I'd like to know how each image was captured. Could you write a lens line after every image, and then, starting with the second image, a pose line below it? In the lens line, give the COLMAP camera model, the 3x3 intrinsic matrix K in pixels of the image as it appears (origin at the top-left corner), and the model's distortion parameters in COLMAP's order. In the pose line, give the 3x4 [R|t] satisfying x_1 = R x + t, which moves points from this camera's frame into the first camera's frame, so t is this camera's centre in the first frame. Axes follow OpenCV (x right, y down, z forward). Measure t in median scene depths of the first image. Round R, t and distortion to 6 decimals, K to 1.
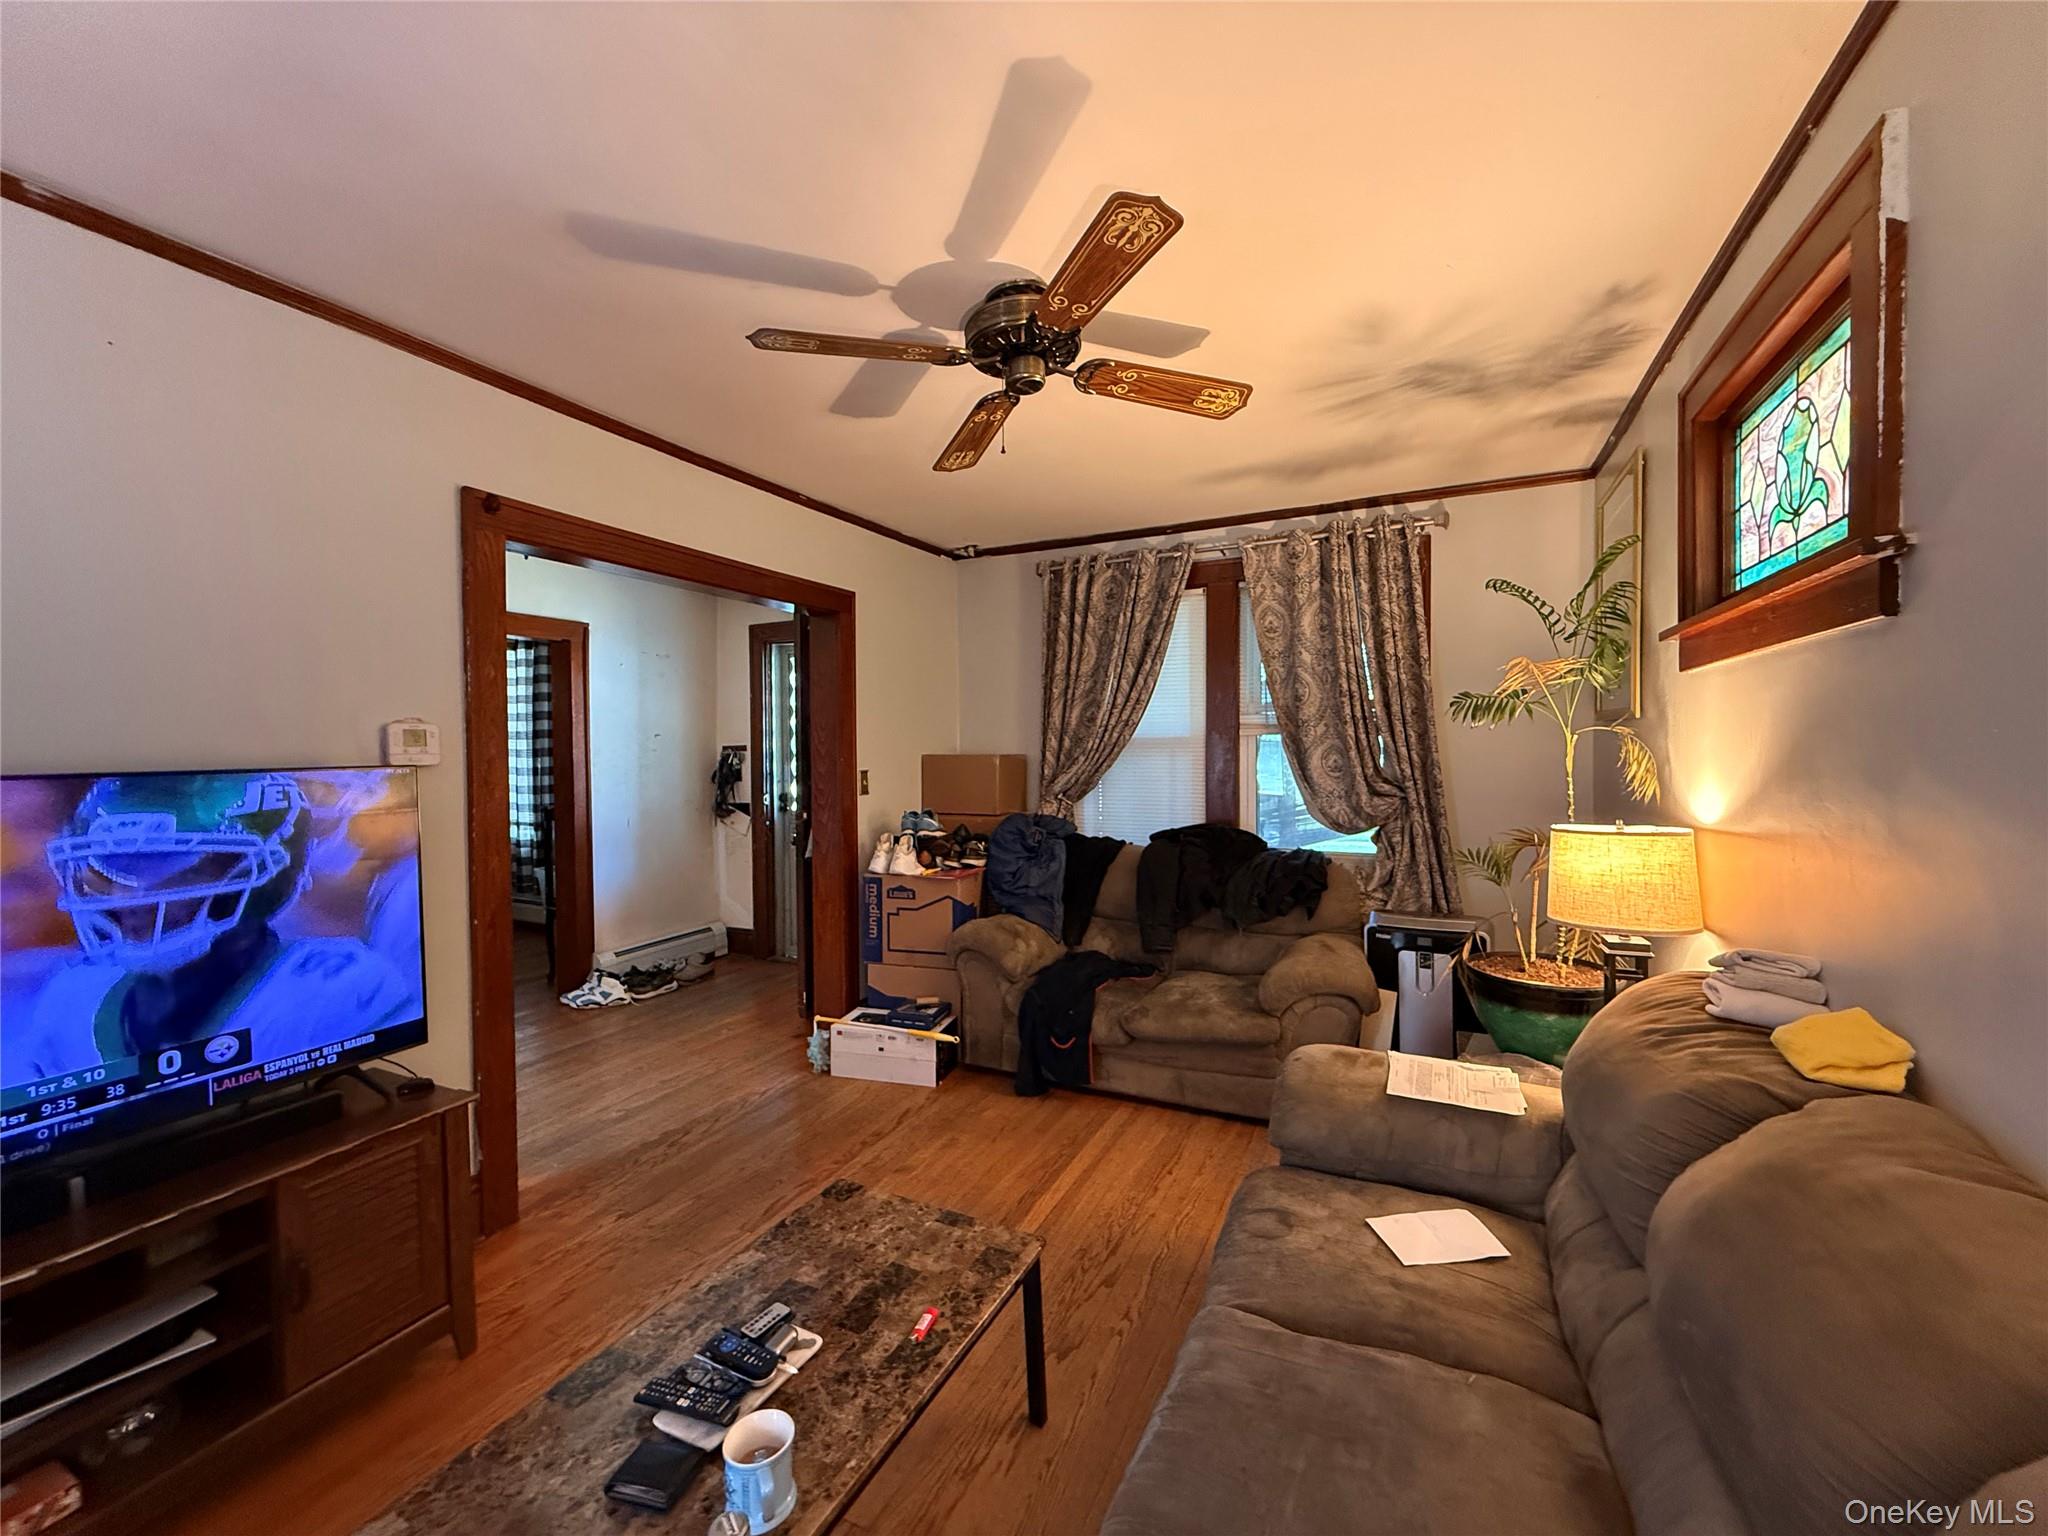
lens RADIAL K [[816.8, 0, 1024.3], [0, 816.8, 764.4], [0, 0, 1]] dist [-0.001667, 0.000567]
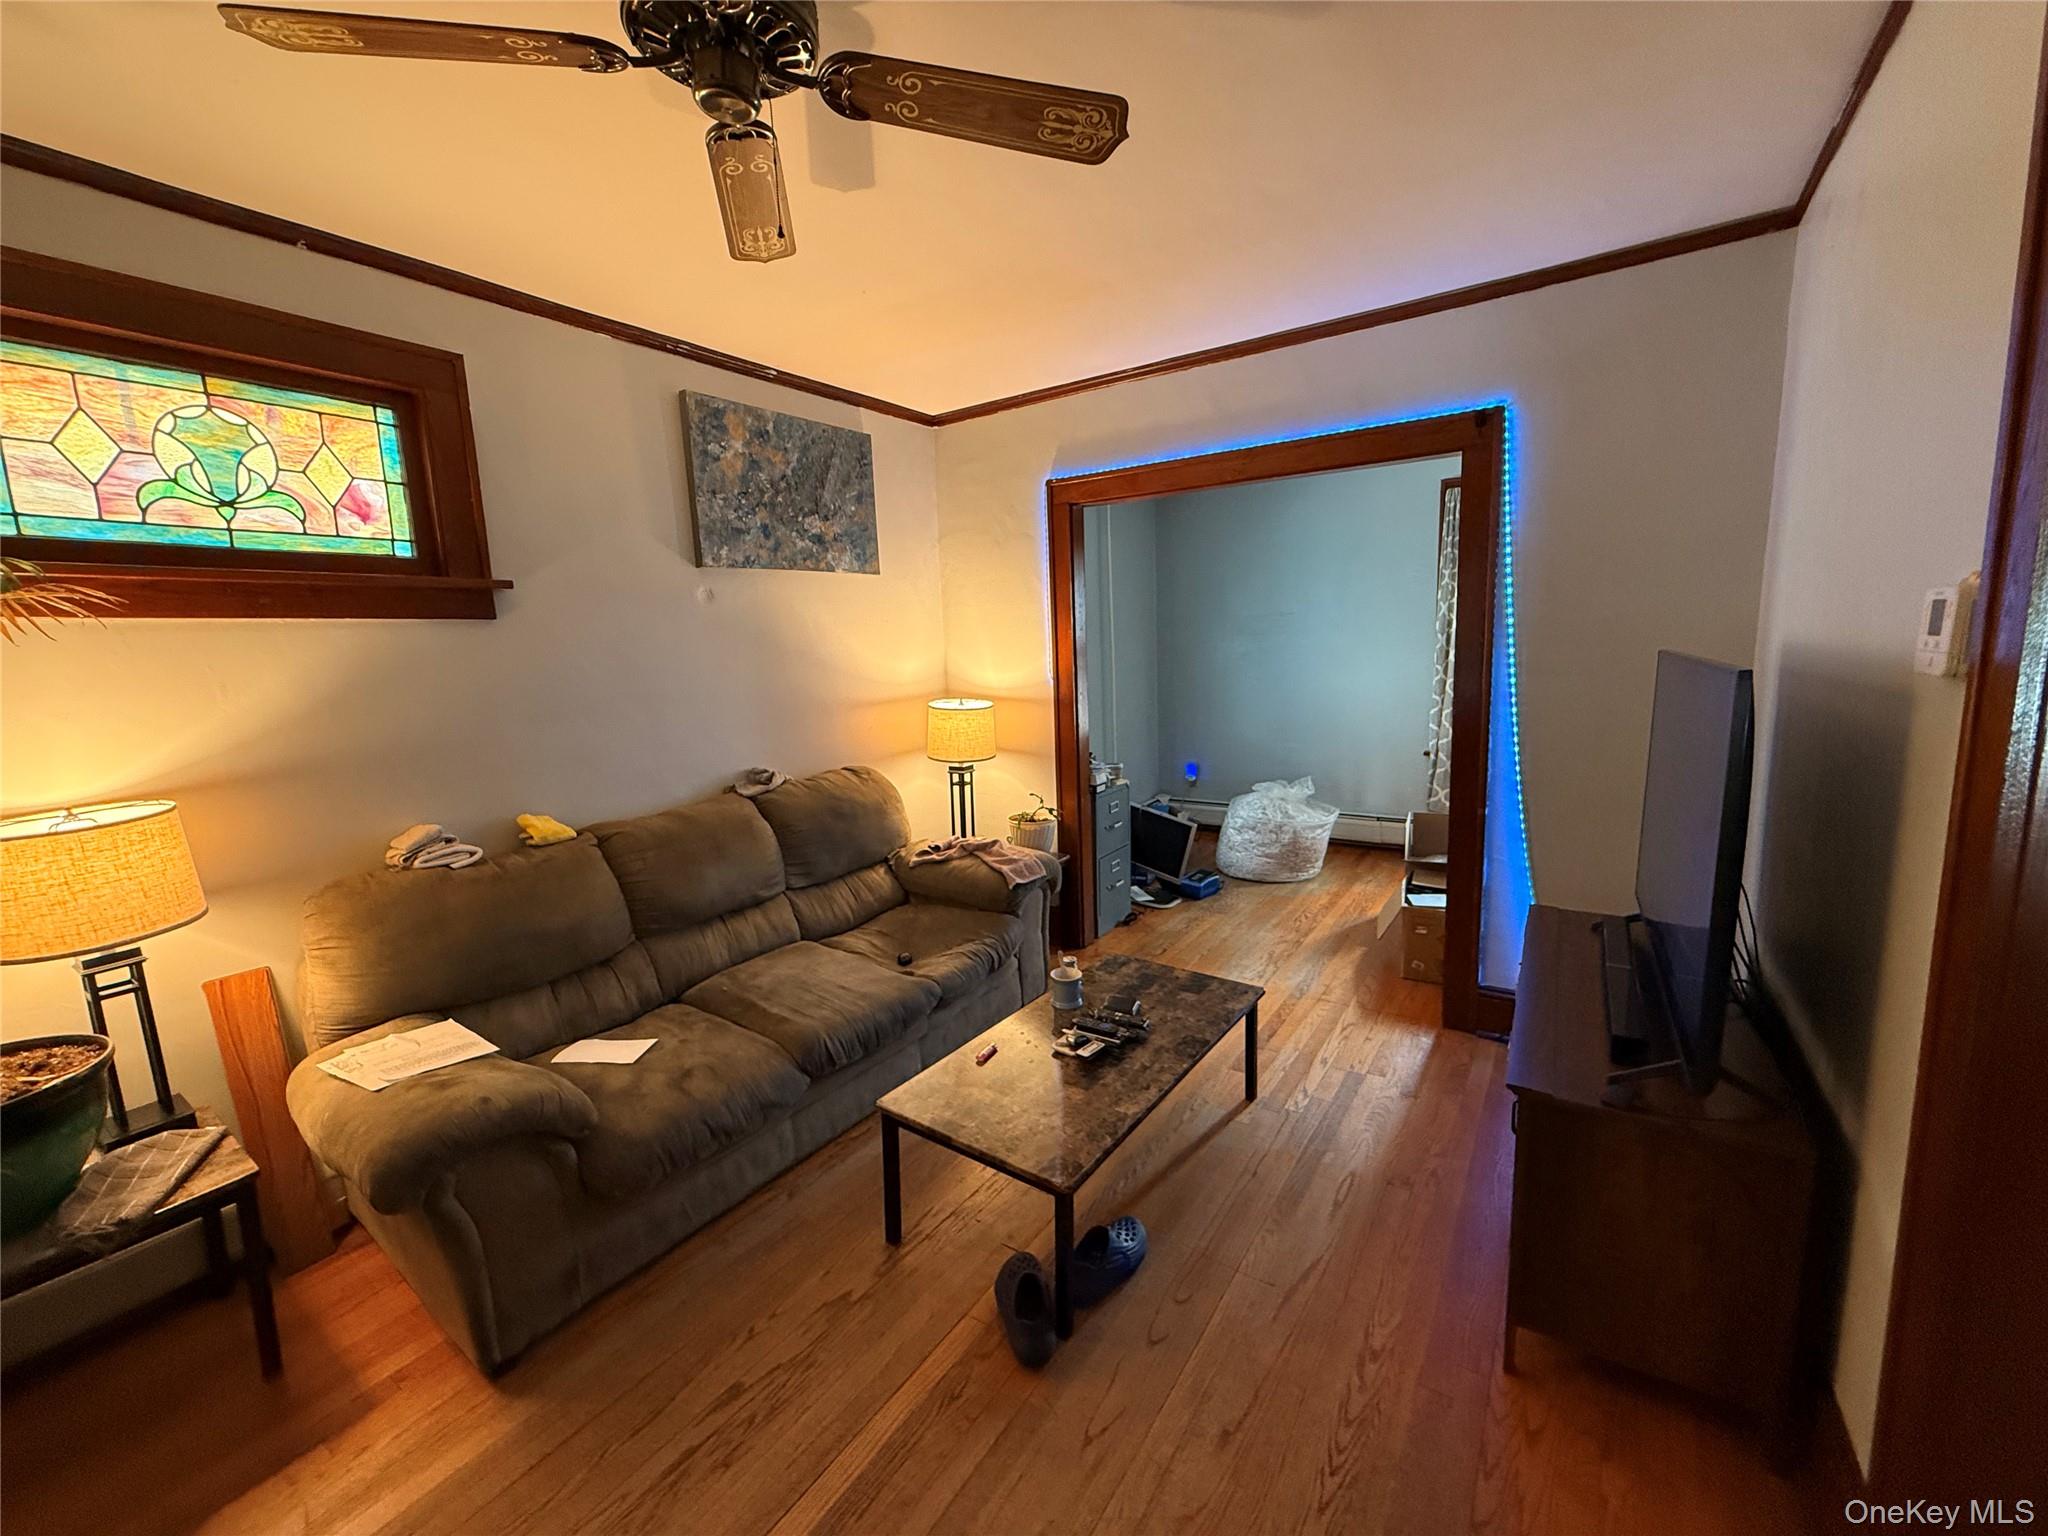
lens RADIAL K [[816.8, 0, 1022.0], [0, 816.8, 770.6], [0, 0, 1]] dist [-0.001667, 0.000567]
pose [[-0.987802, 0.025738, 0.153573, -0.174176], [0.052448, 0.983611, 0.172509, -0.031633], [-0.146616, 0.178459, -0.972962, 0.950123]]
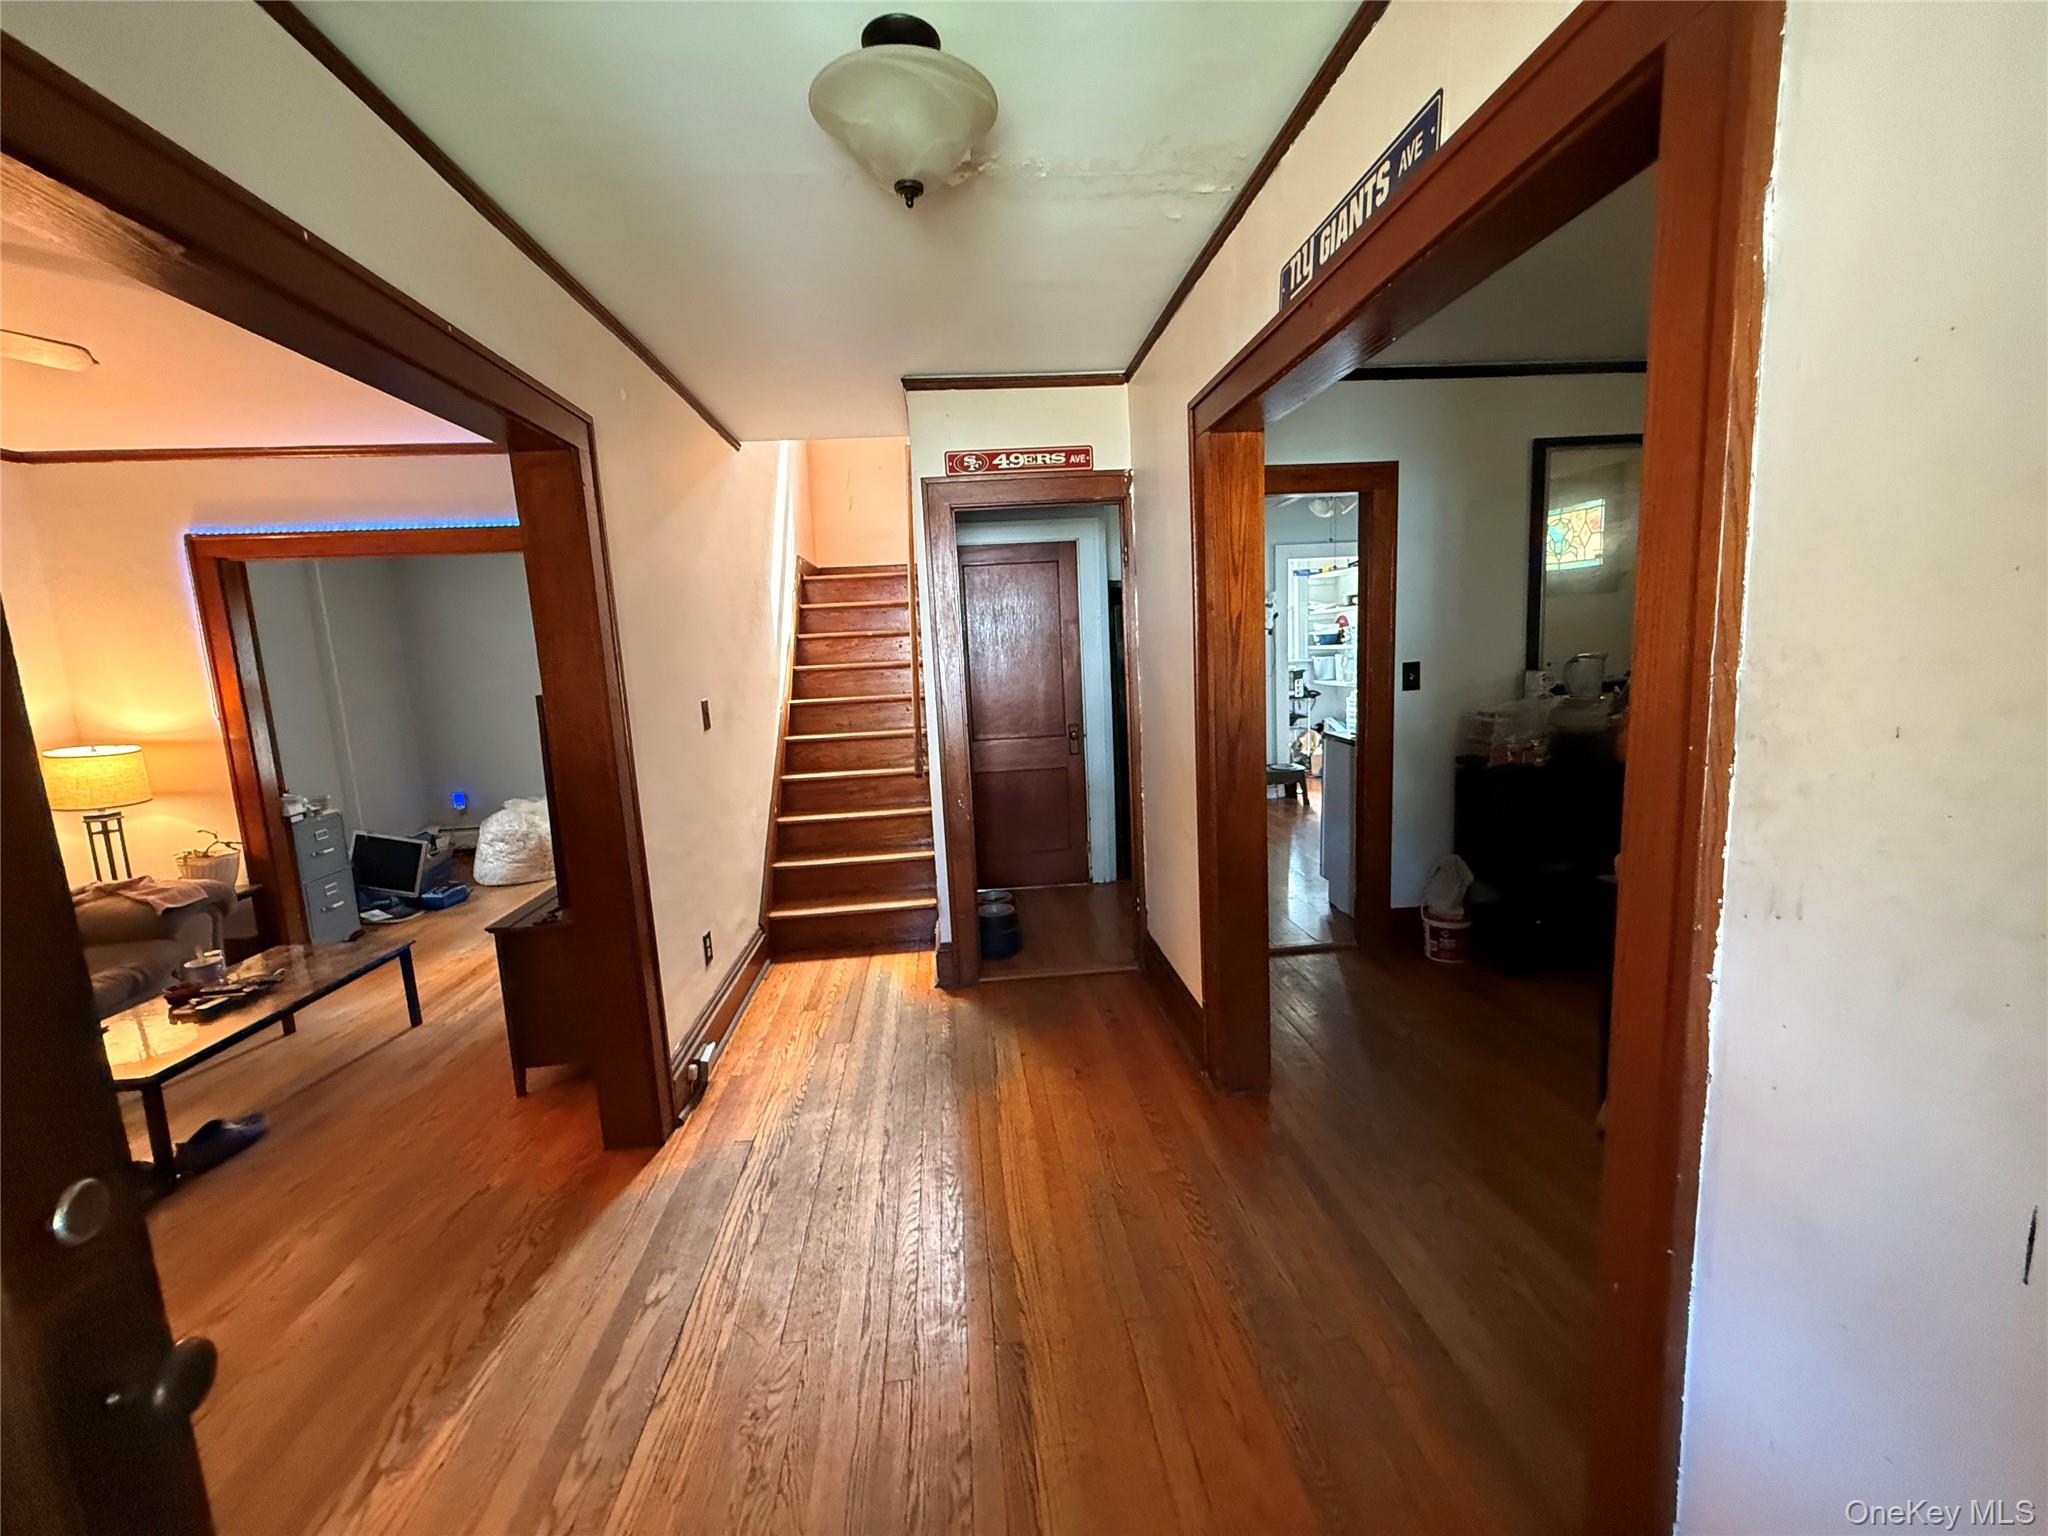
lens RADIAL K [[816.8, 0, 1022.8], [0, 816.8, 766.8], [0, 0, 1]] dist [-0.001667, 0.000567]
pose [[-0.850669, 0.124860, -0.510658, -0.399183], [0.043531, 0.984779, 0.168270, -0.041040], [0.523896, 0.120912, -0.843157, 1.394323]]
